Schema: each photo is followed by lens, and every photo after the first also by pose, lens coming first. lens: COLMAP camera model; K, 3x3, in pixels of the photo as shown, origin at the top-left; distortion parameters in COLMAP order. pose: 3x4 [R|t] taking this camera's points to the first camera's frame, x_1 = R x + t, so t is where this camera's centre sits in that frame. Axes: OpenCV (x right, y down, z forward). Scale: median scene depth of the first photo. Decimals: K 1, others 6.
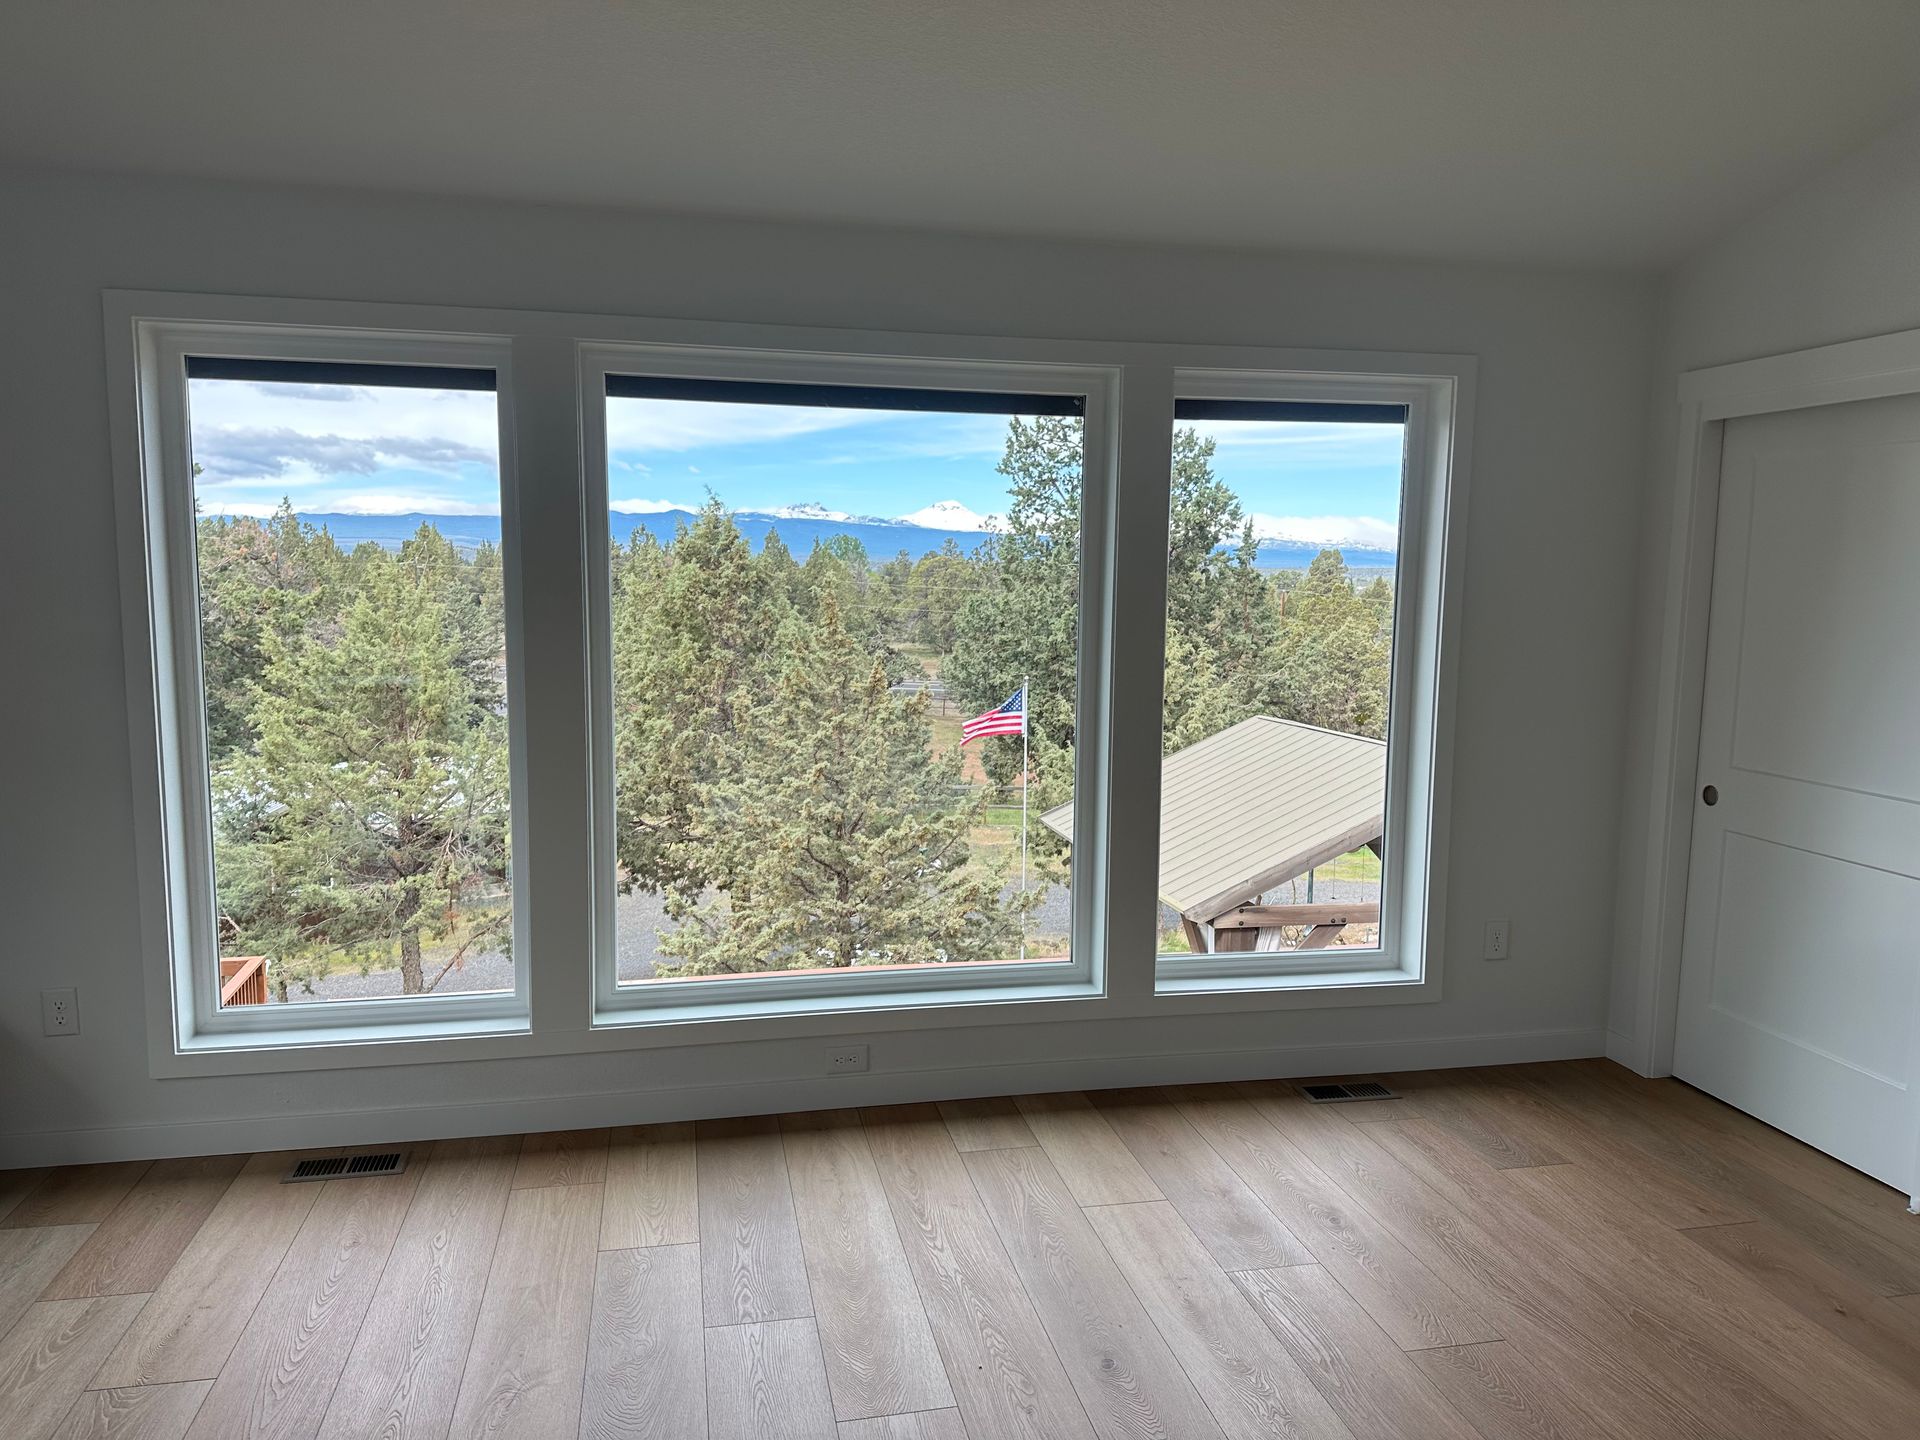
lens RADIAL K [[1348.3, 0, 960.0], [0, 1348.3, 720.0], [0, 0, 1]] dist [0.003625, -0.000414]
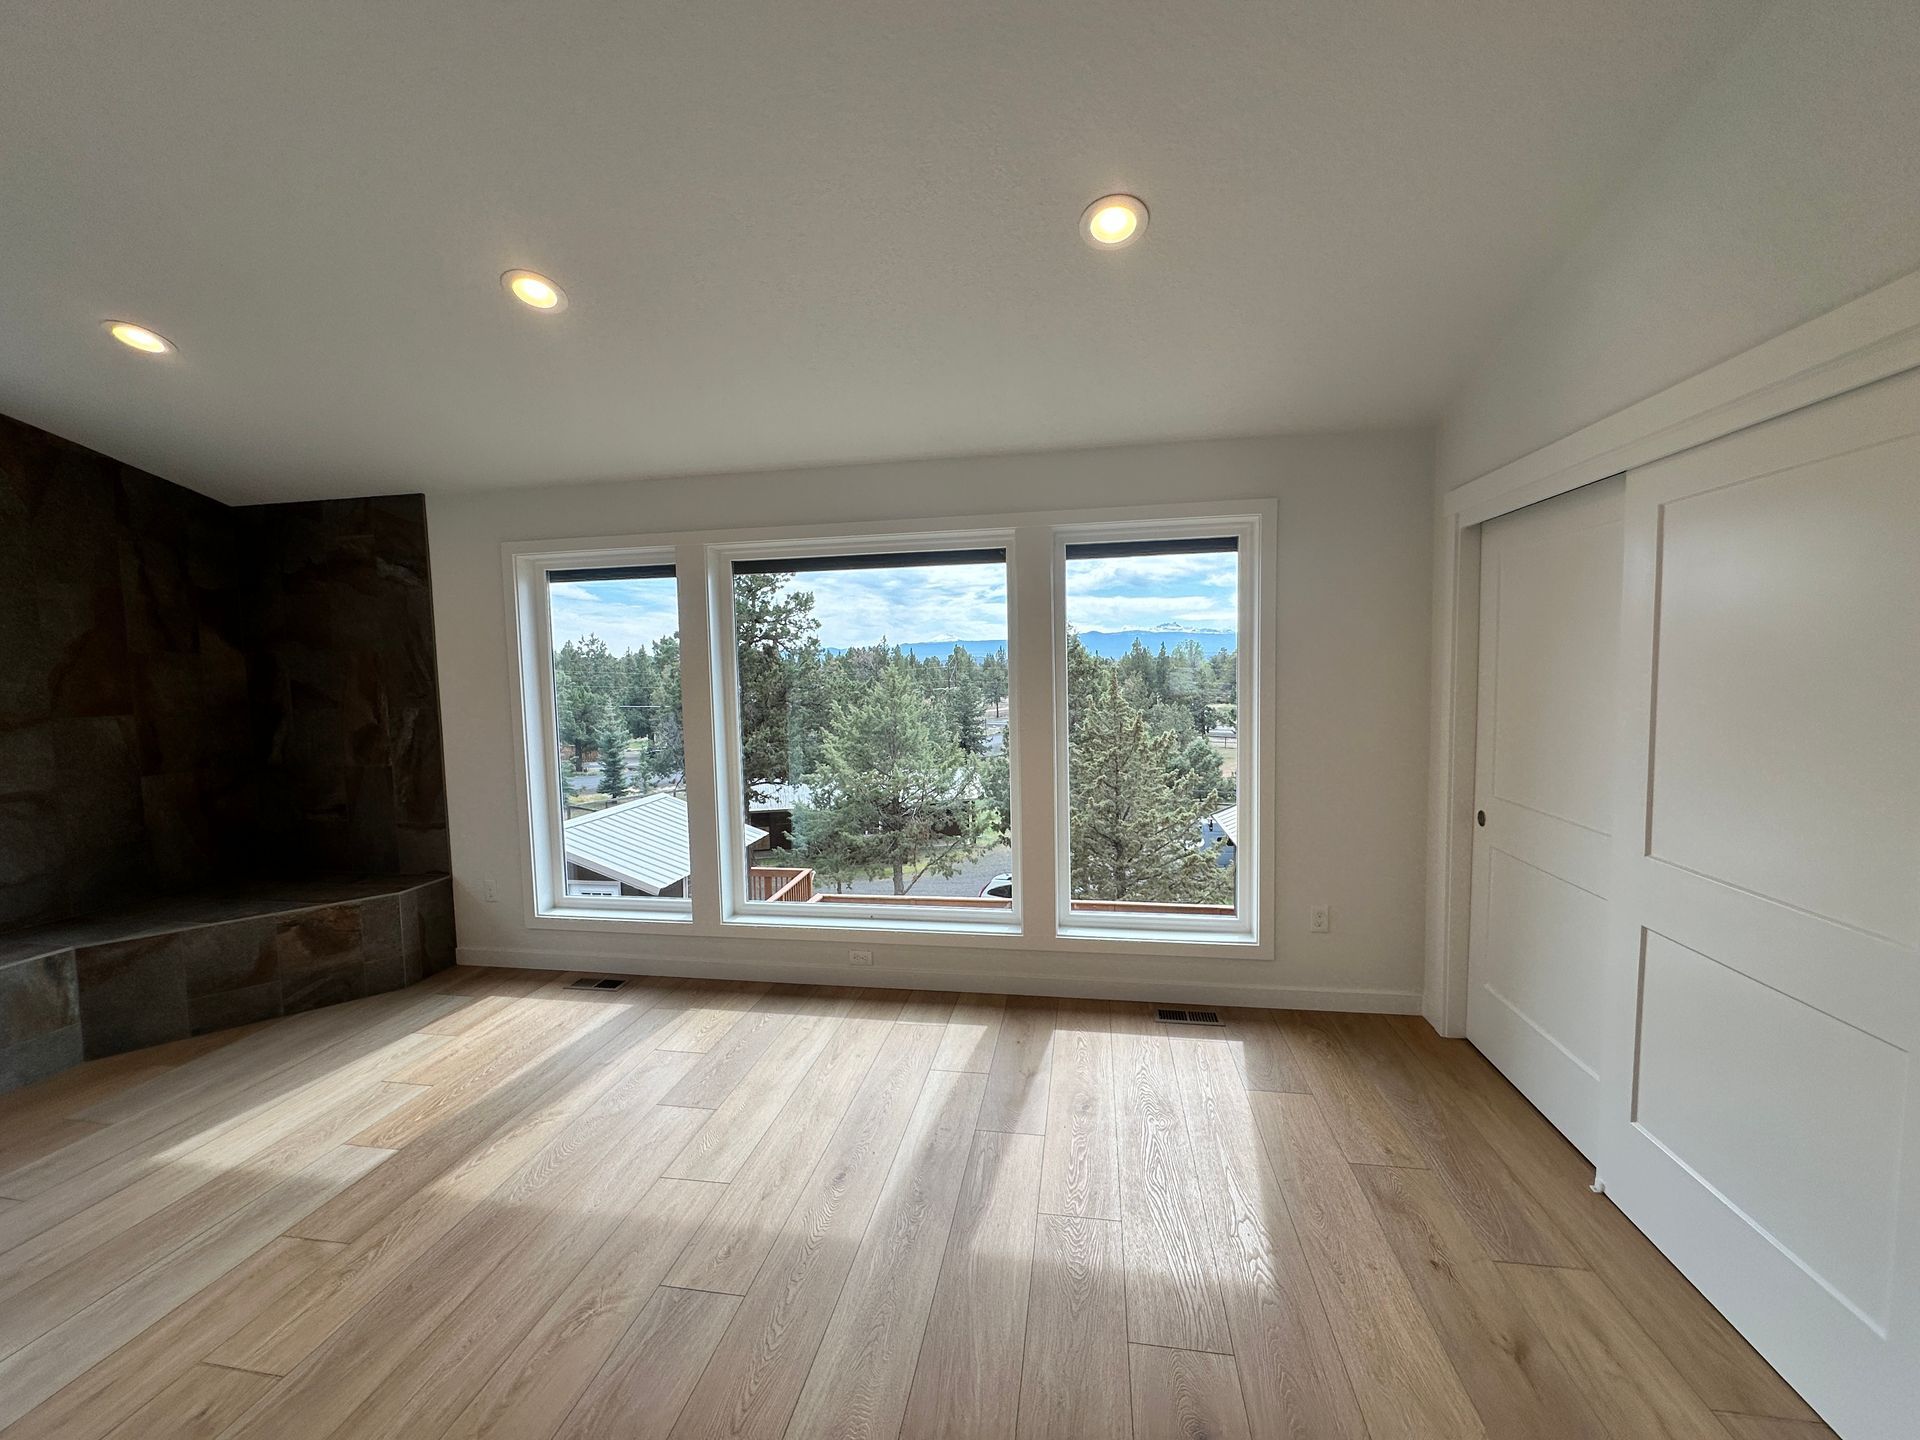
lens RADIAL K [[764.2, 0, 960.2], [0, 764.2, 724.5], [0, 0, 1]] dist [-0.002626, -0.000106]
pose [[0.926097, -0.006285, -0.377233, 0.358251], [-0.005878, 0.999500, -0.031082, -0.006146], [0.377239, 0.031003, 0.925597, 0.146940]]
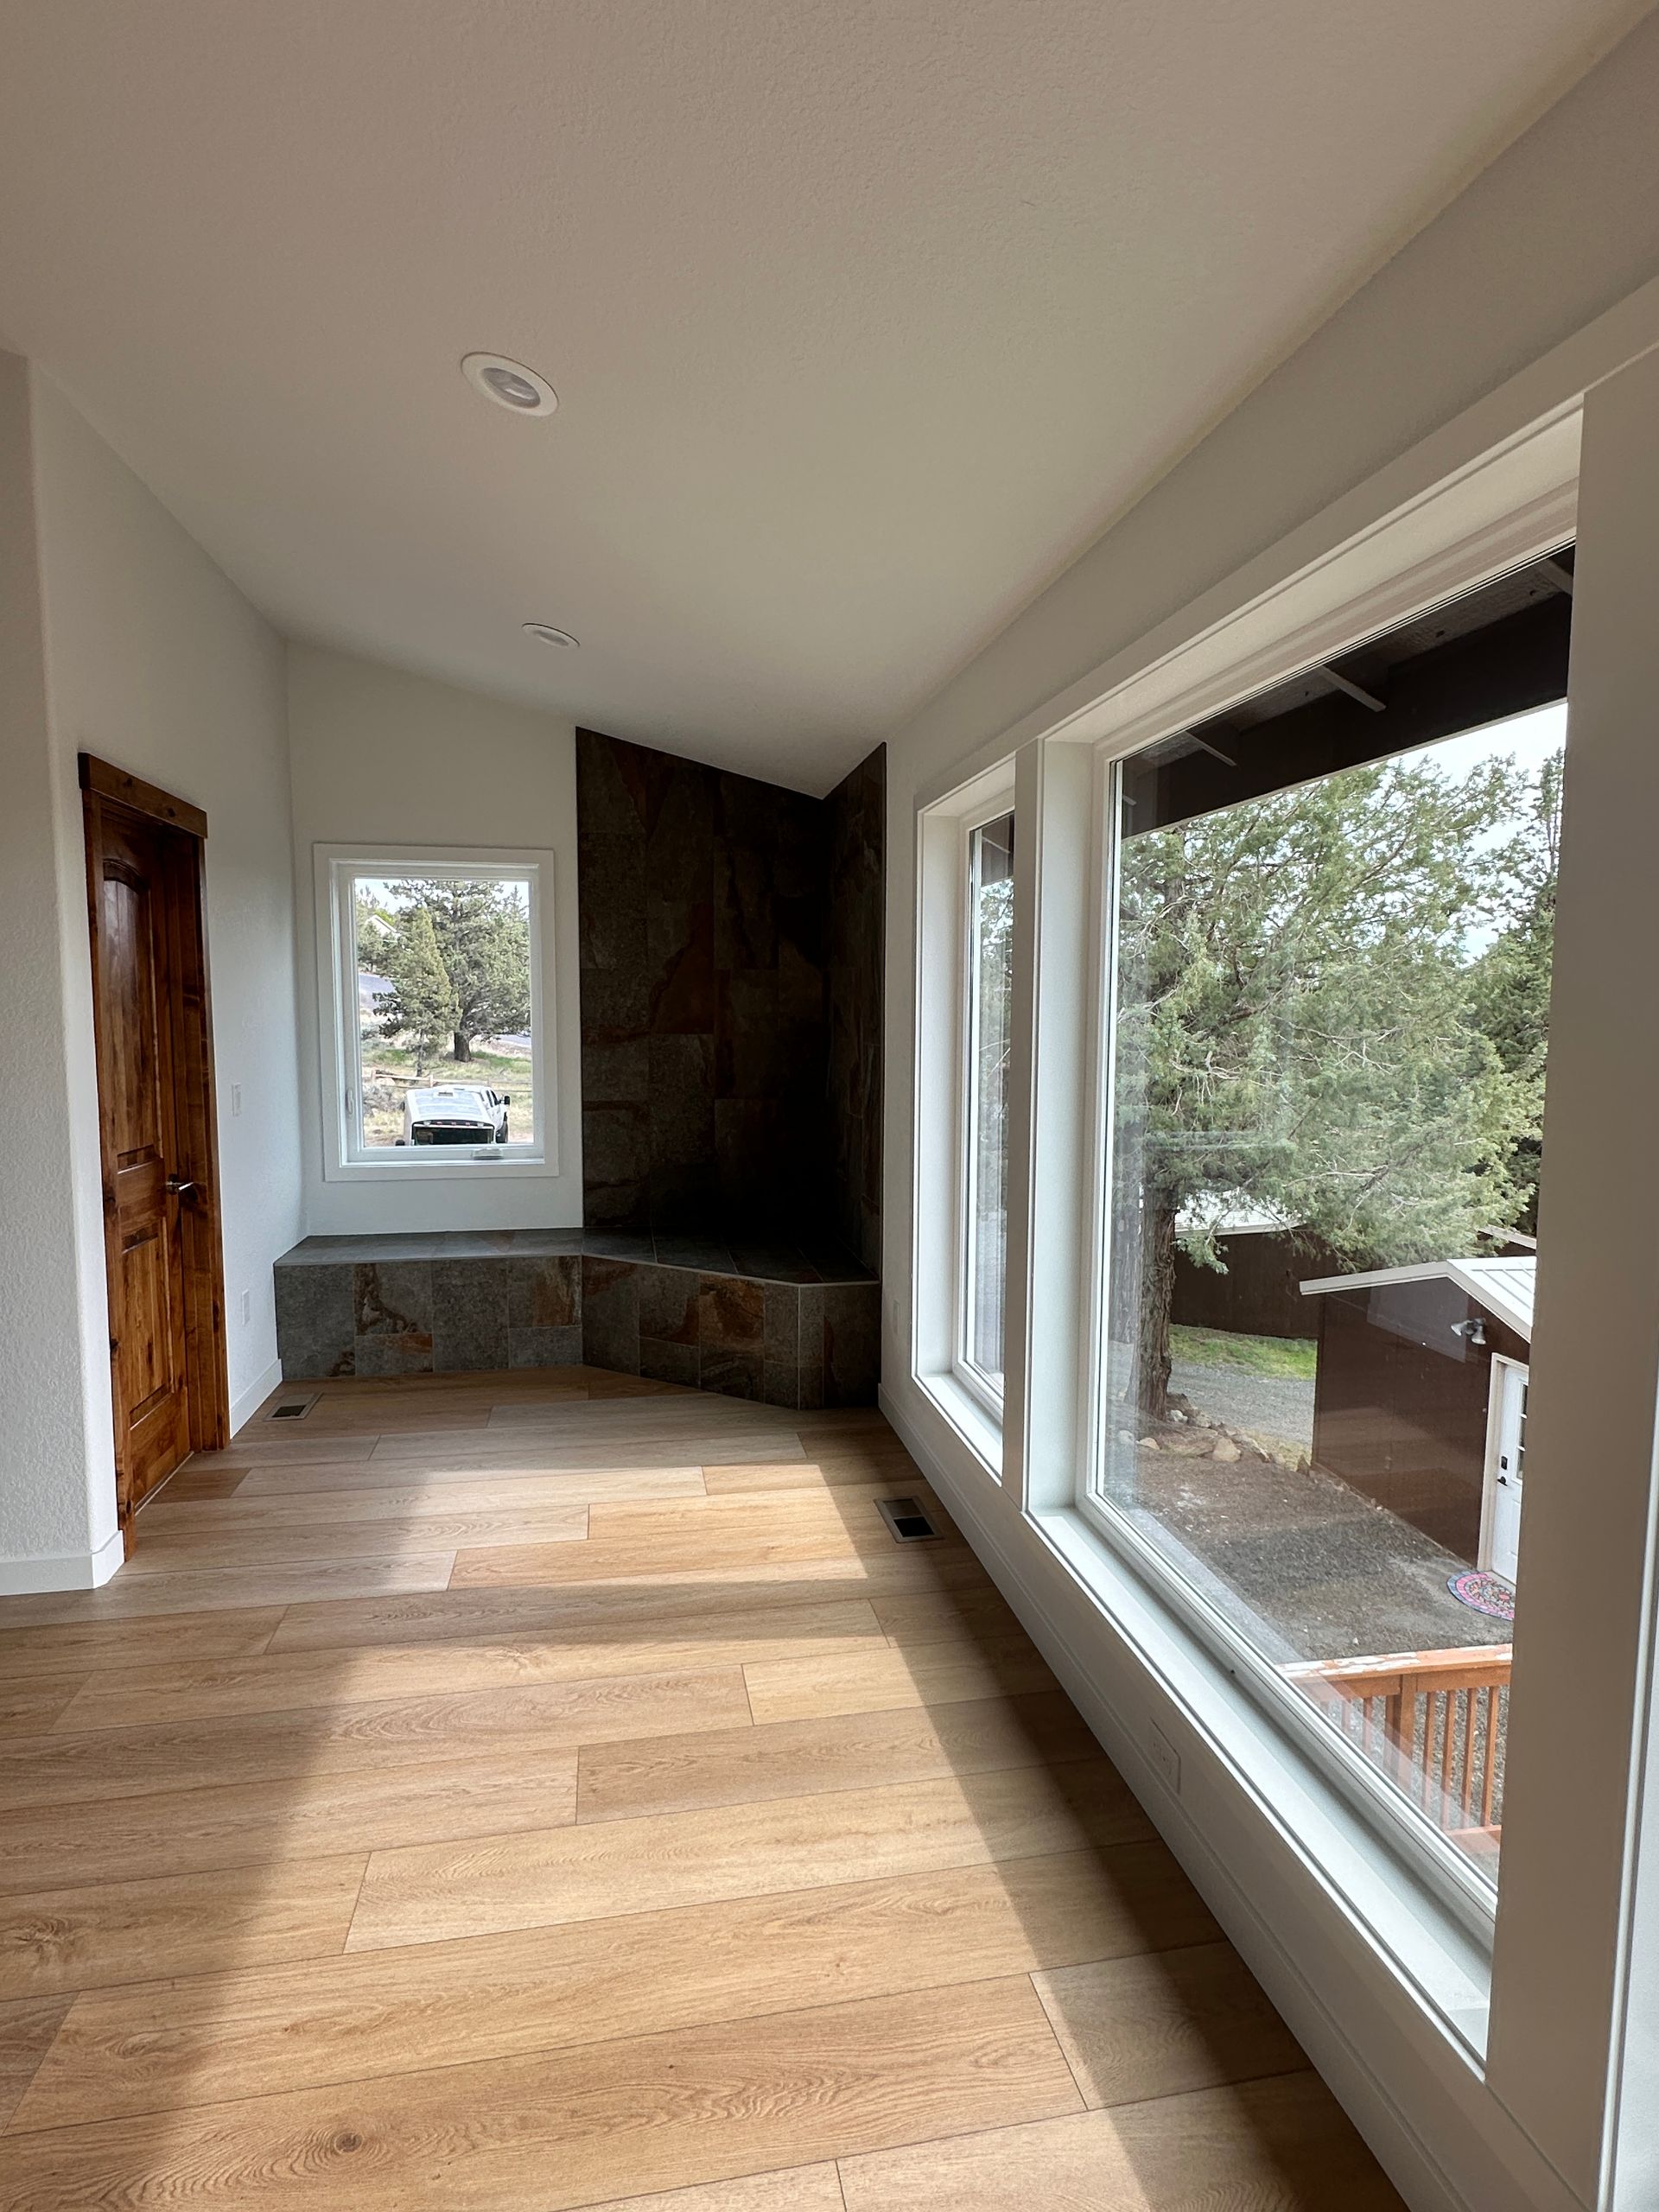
lens RADIAL K [[1129.2, 0, 829.5], [0, 1129.2, 1106.0], [0, 0, 1]] dist [-0.001458, 0.000101]
pose [[-0.031026, 0.074438, -0.996743, 0.398895], [-0.114043, 0.990447, 0.077517, -0.070642], [0.992991, 0.116077, -0.022240, 0.755012]]
